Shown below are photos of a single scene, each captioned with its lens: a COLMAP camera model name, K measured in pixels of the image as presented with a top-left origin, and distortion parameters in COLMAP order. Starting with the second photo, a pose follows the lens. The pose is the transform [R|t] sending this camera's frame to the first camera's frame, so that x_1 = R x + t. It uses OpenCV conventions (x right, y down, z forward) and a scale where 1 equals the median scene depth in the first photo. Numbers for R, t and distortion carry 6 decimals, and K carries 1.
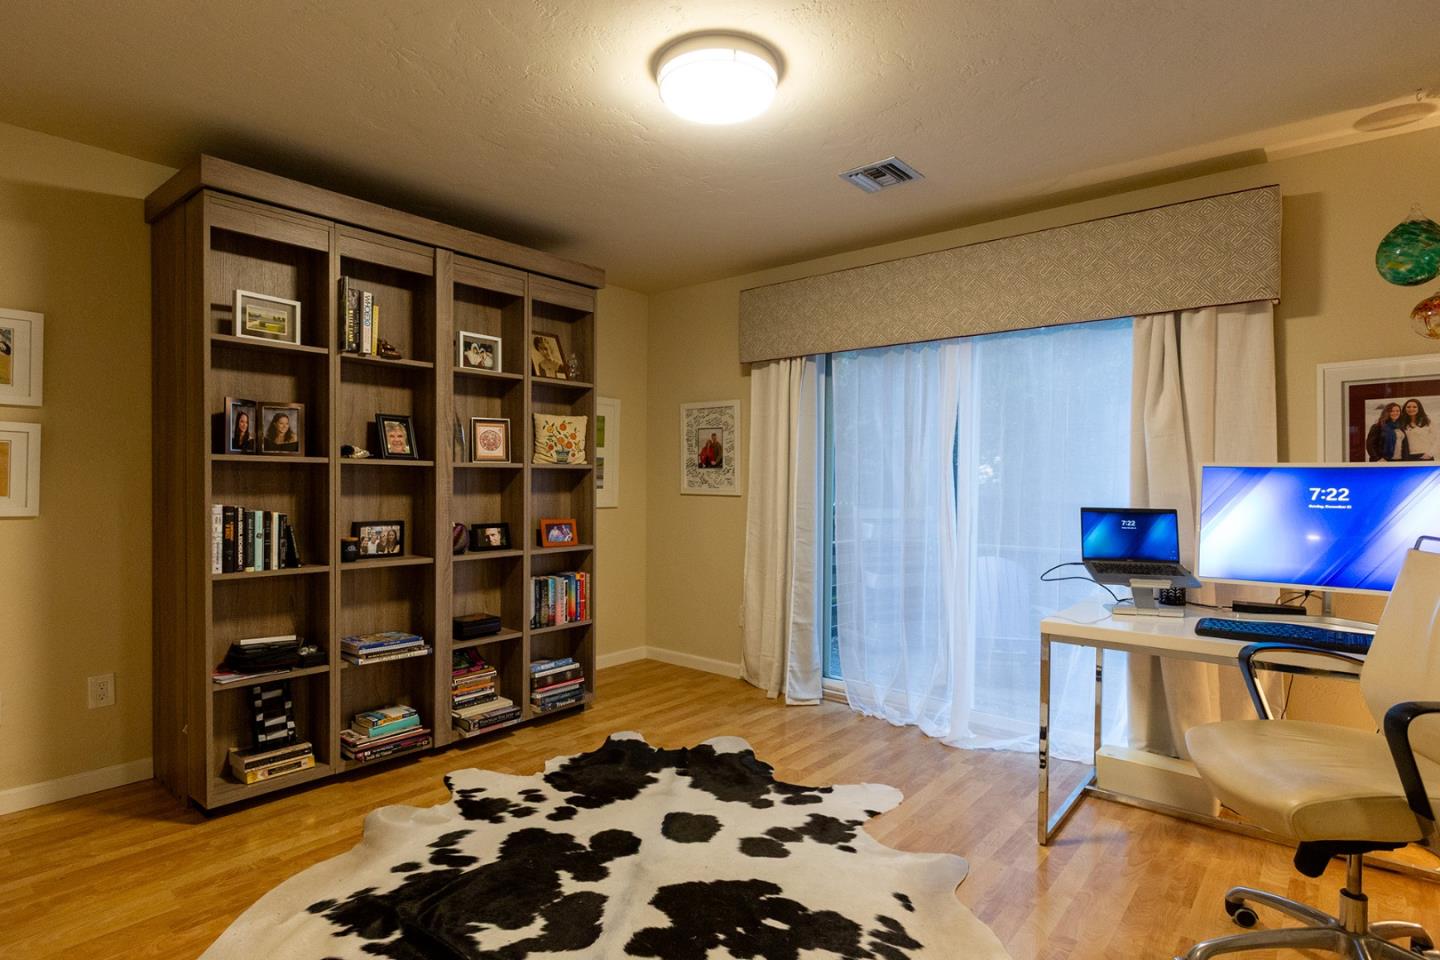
lens RADIAL K [[767.6, 0, 734.1], [0, 767.6, 488.3], [0, 0, 1]] dist [0.000322, -0.000043]
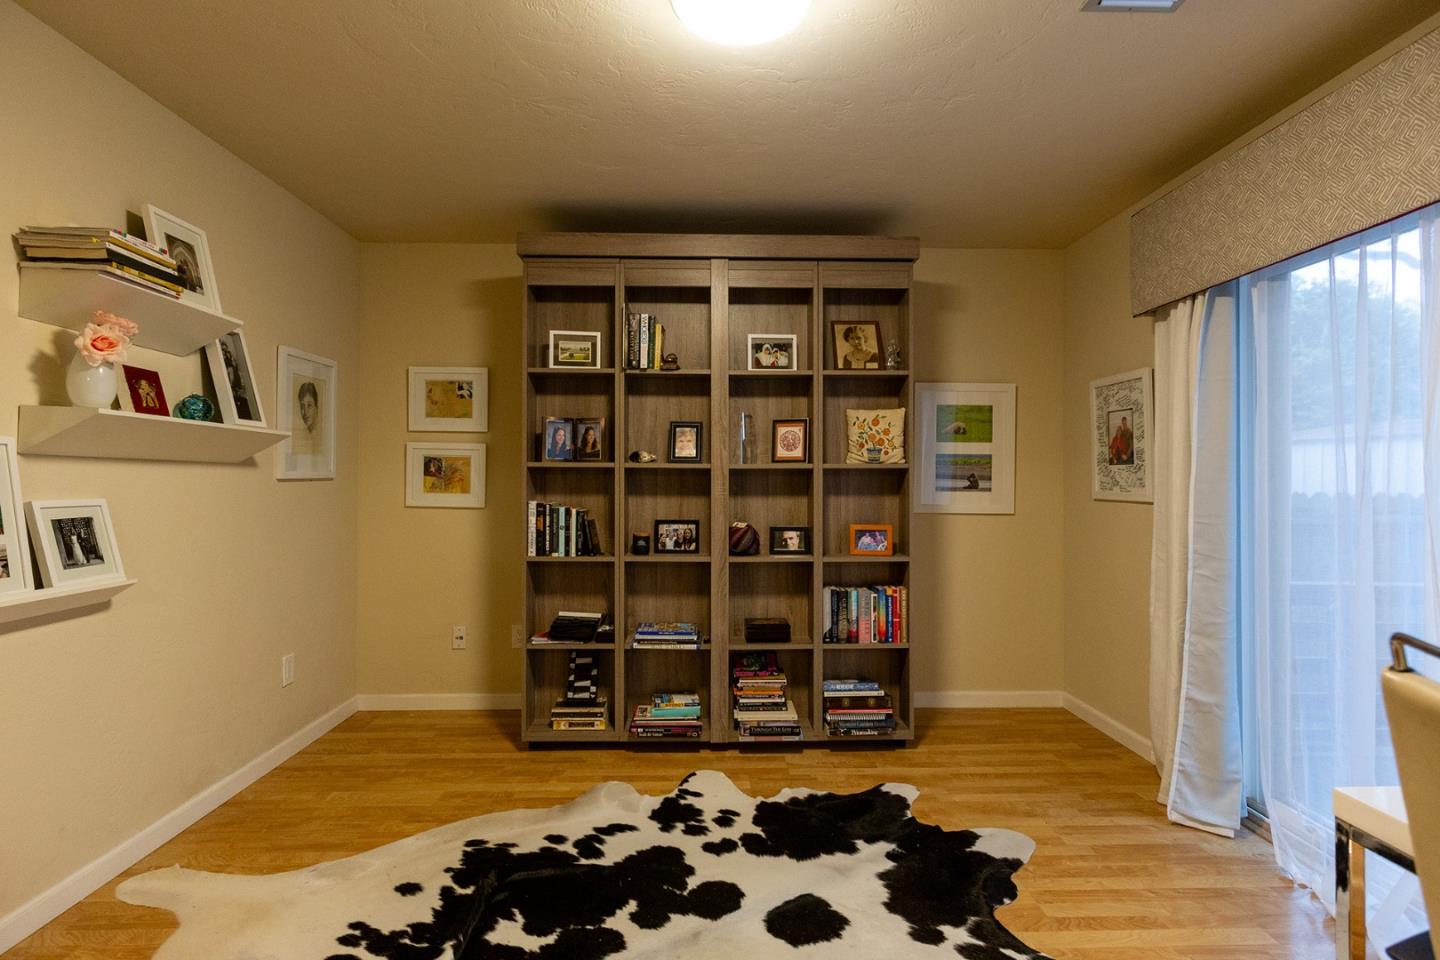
lens RADIAL K [[767.6, 0, 726.3], [0, 767.6, 468.8], [0, 0, 1]] dist [0.000322, -0.000043]
pose [[0.646462, -0.015738, -0.762784, 0.413029], [-0.005366, 0.999669, -0.025173, -0.002213], [0.762928, 0.020367, 0.646163, 0.345653]]
